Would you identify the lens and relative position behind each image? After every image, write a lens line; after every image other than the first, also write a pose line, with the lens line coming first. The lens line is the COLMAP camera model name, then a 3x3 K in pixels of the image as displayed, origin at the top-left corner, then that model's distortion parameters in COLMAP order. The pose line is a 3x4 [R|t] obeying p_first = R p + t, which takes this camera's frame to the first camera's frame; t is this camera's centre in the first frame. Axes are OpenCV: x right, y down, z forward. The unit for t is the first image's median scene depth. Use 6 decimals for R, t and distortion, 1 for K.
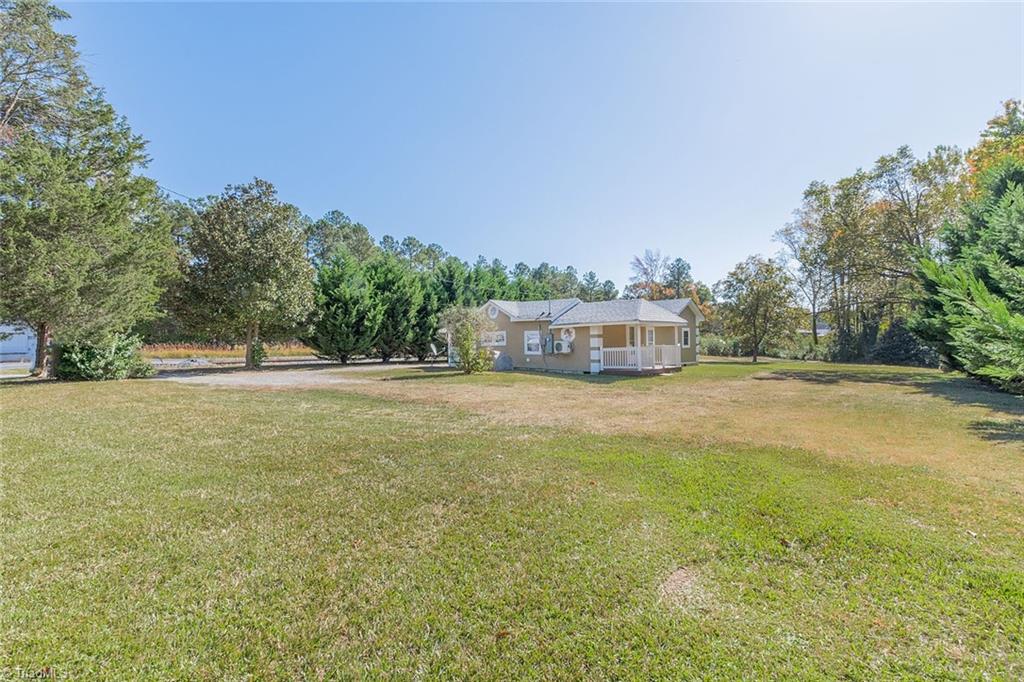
lens RADIAL K [[443.6, 0, 515.3], [0, 443.6, 342.2], [0, 0, 1]] dist [0.010198, 0.000144]
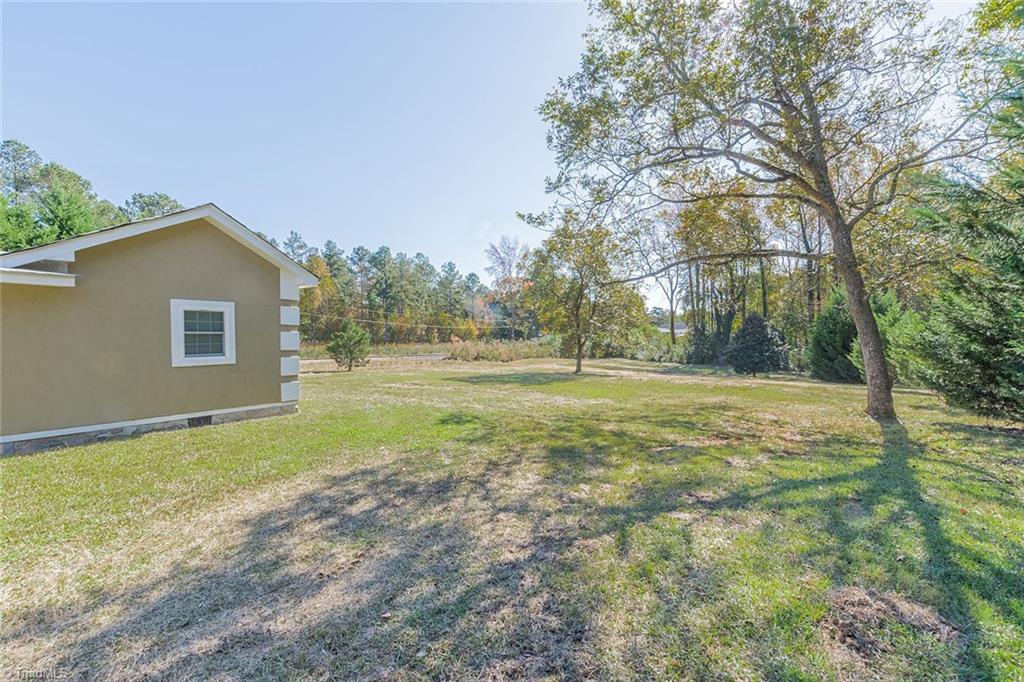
lens RADIAL K [[443.1, 0, 512.0], [0, 443.1, 341.0], [0, 0, 1]] dist [-0.000785, -0.000094]
pose [[0.975312, -0.001582, 0.220824, 0.288902], [0.002068, 0.999996, -0.001974, -0.001618], [-0.220820, 0.002382, 0.975312, 0.356163]]
